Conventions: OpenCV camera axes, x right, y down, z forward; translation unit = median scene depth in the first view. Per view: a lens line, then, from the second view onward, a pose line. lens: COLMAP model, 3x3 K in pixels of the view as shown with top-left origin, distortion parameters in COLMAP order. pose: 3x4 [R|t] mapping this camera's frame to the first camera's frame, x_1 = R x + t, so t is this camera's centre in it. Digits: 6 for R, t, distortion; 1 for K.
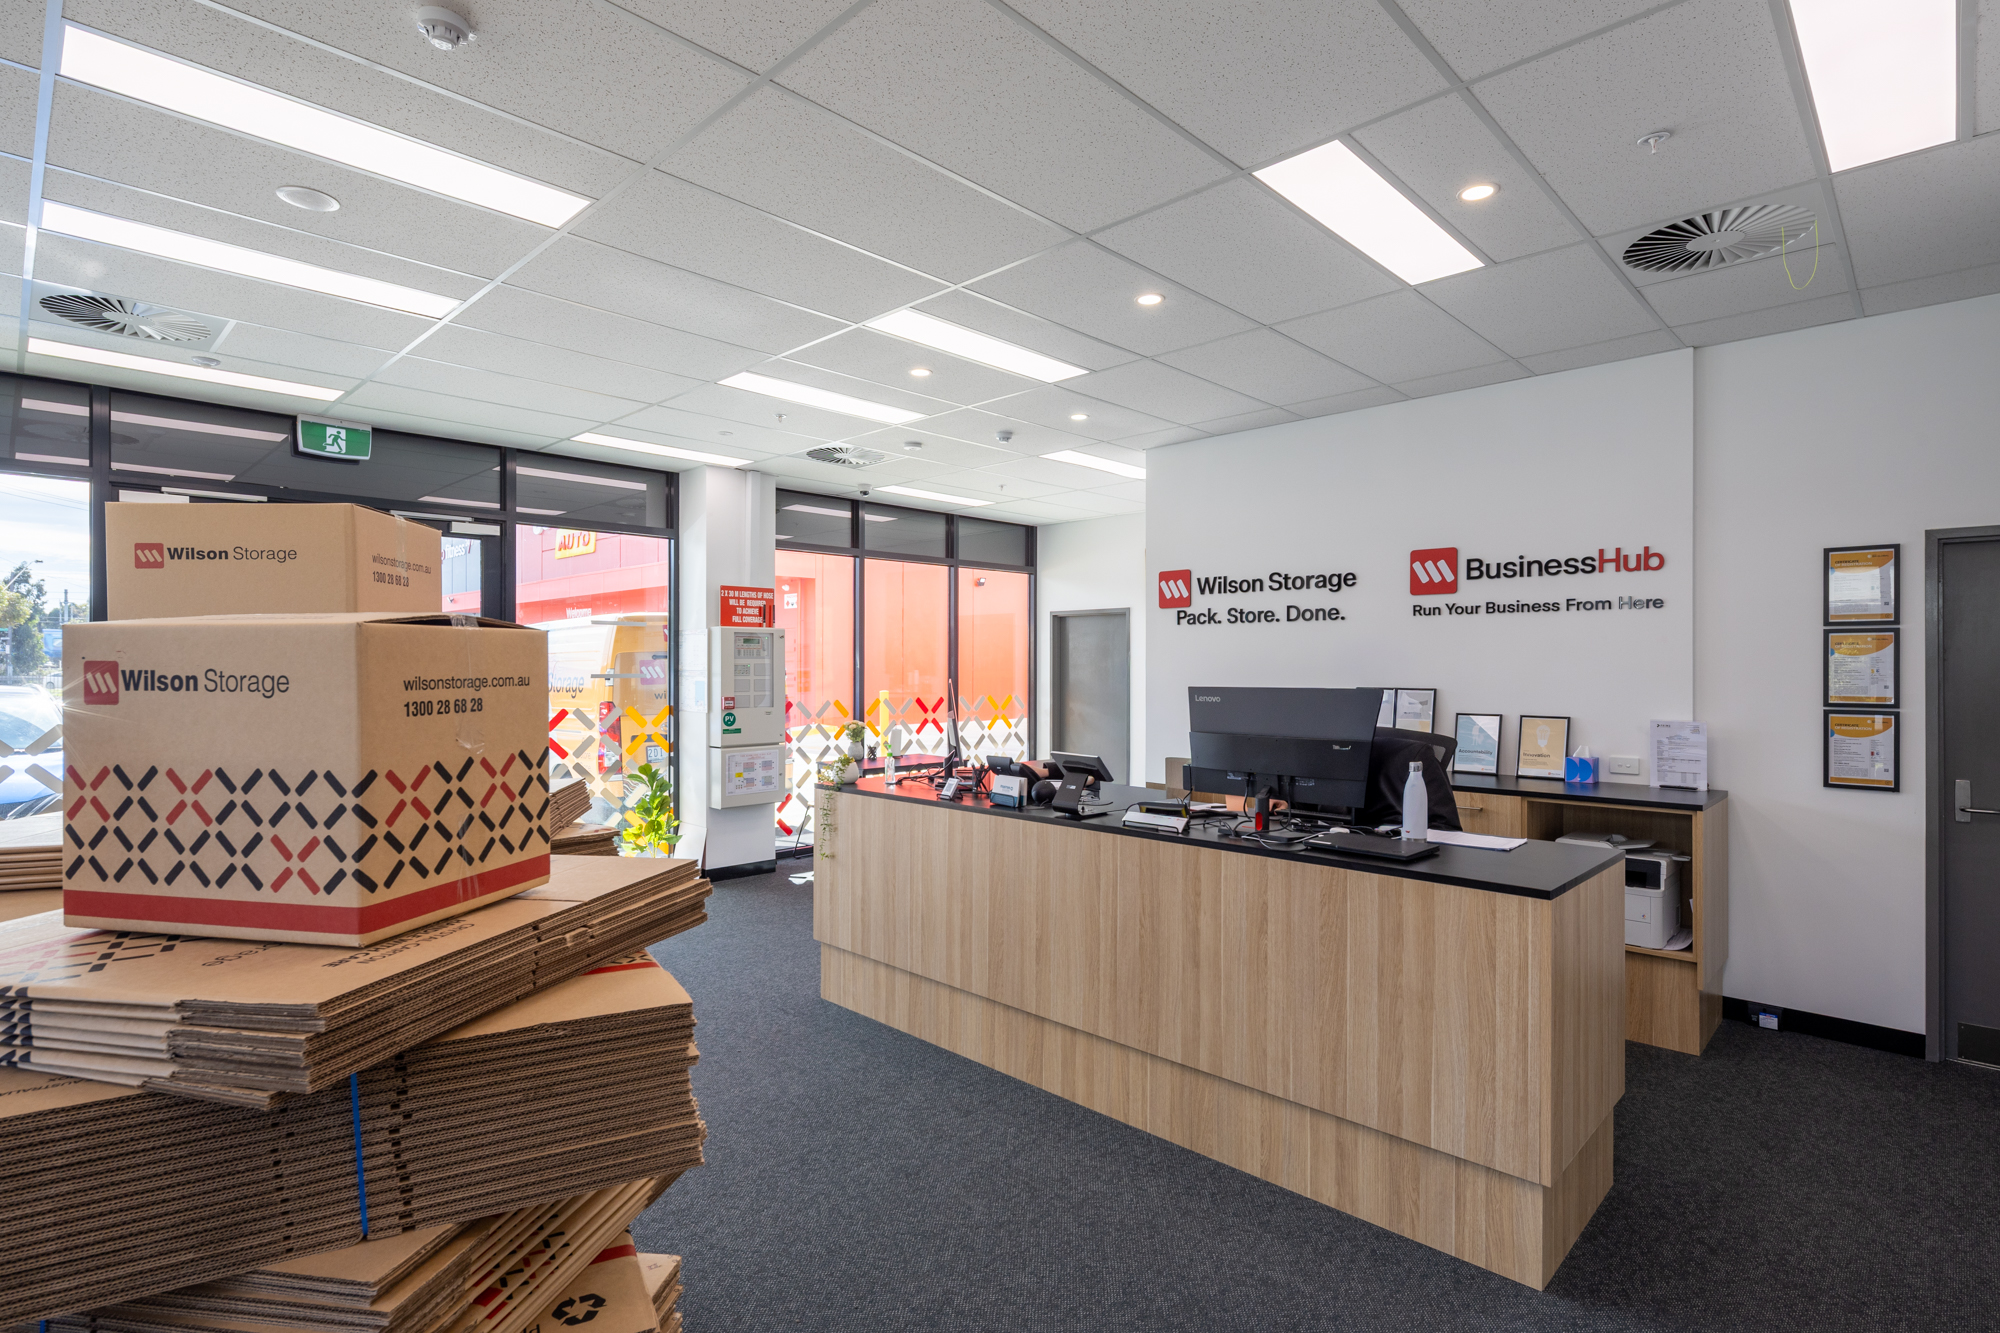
lens RADIAL K [[1032.3, 0, 987.8], [0, 1032.3, 656.1], [0, 0, 1]] dist [0.006122, 0.000342]
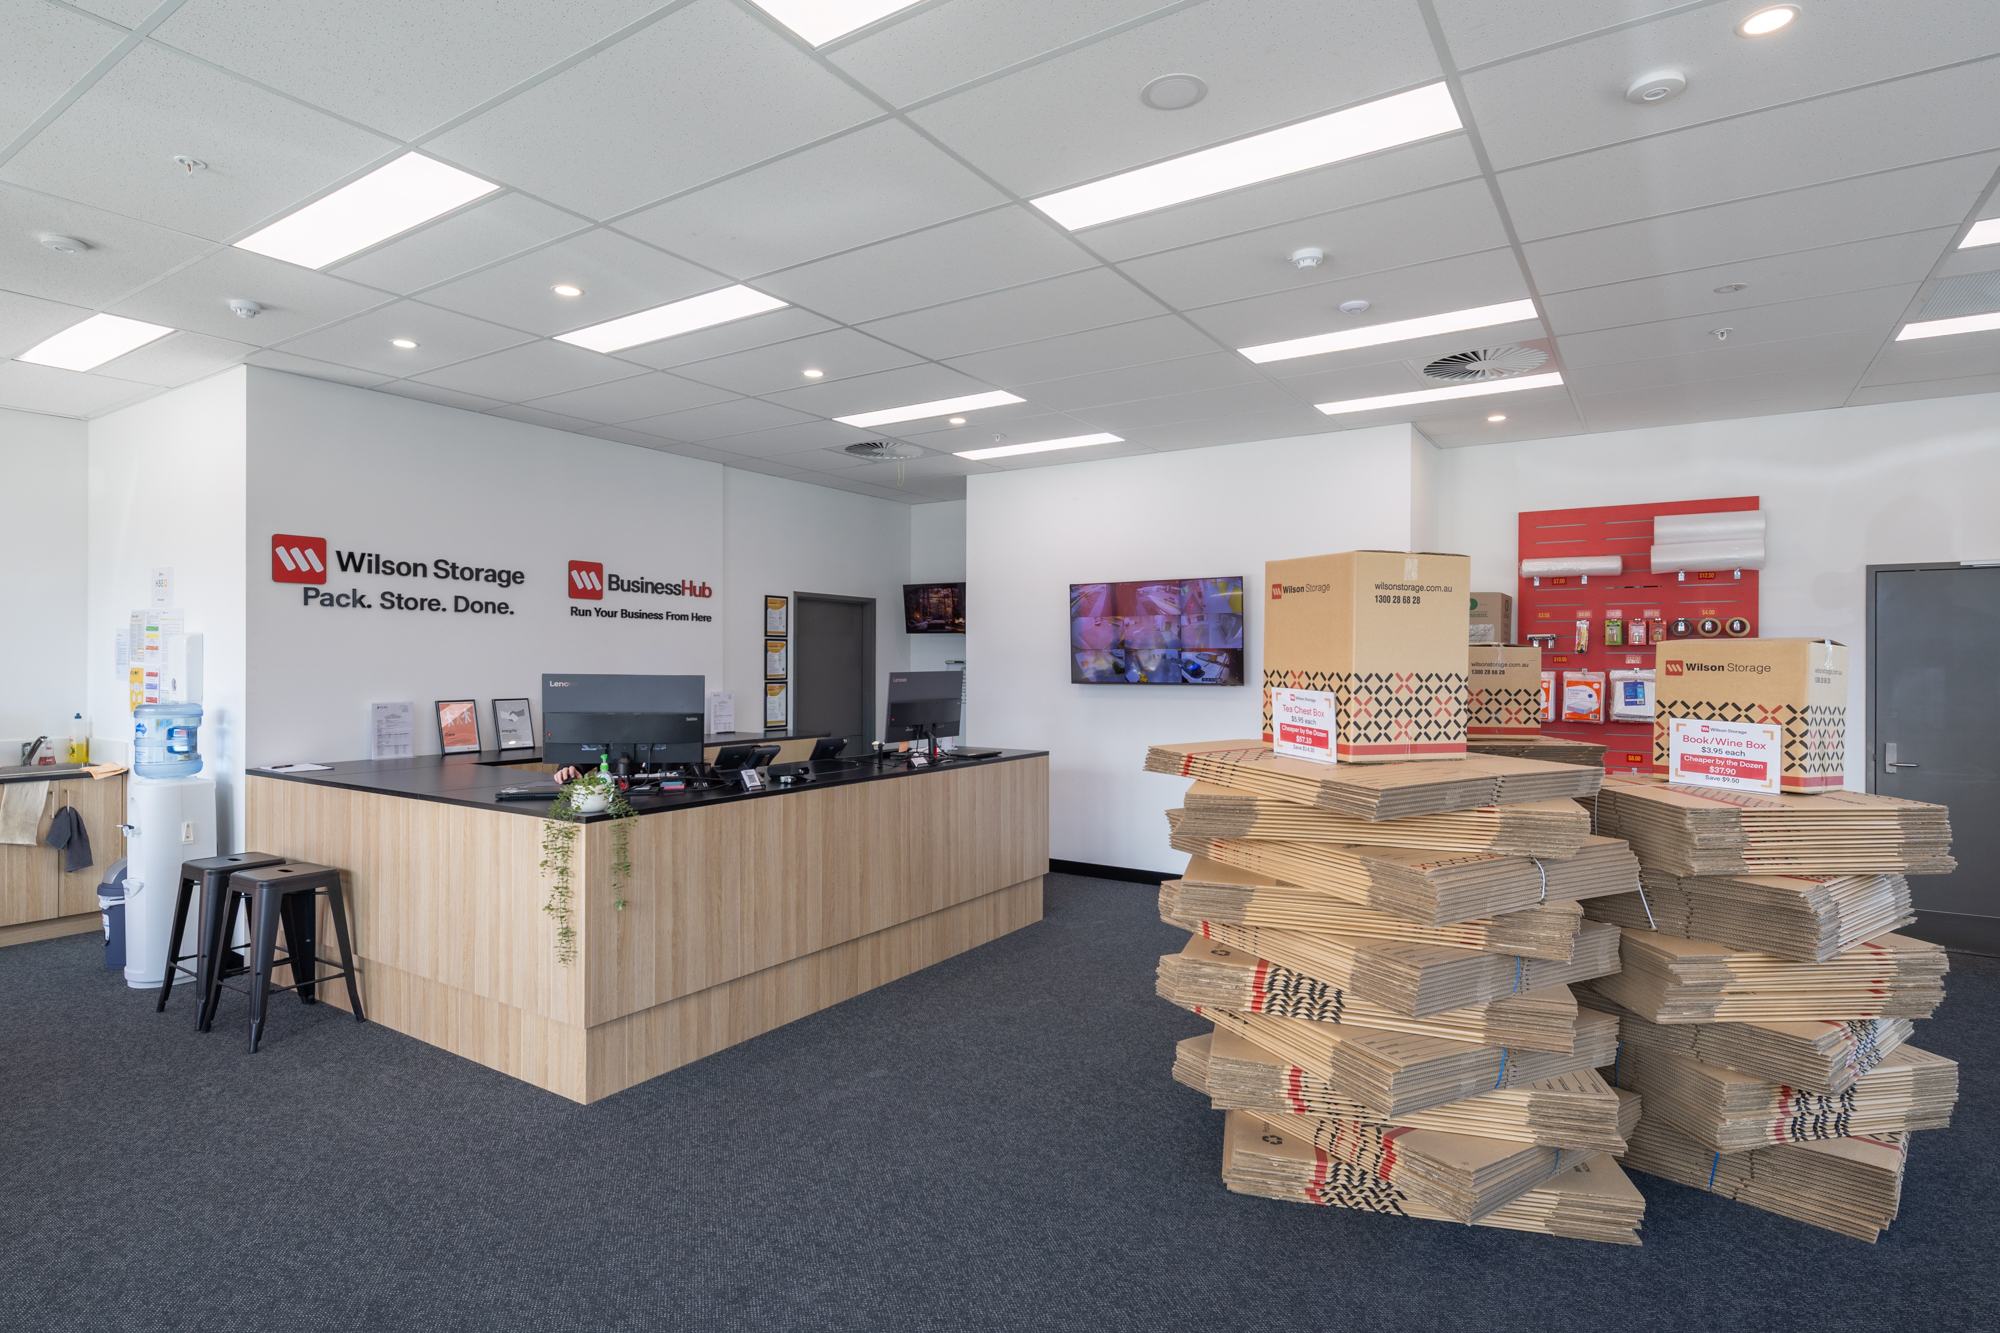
lens RADIAL K [[1032.3, 0, 989.9], [0, 1032.3, 673.7], [0, 0, 1]] dist [0.006122, 0.000342]
pose [[-0.215561, -0.010337, 0.976436, -0.857144], [-0.007850, 0.999930, 0.008853, 0.013374], [-0.976459, -0.005757, -0.215628, 0.801244]]
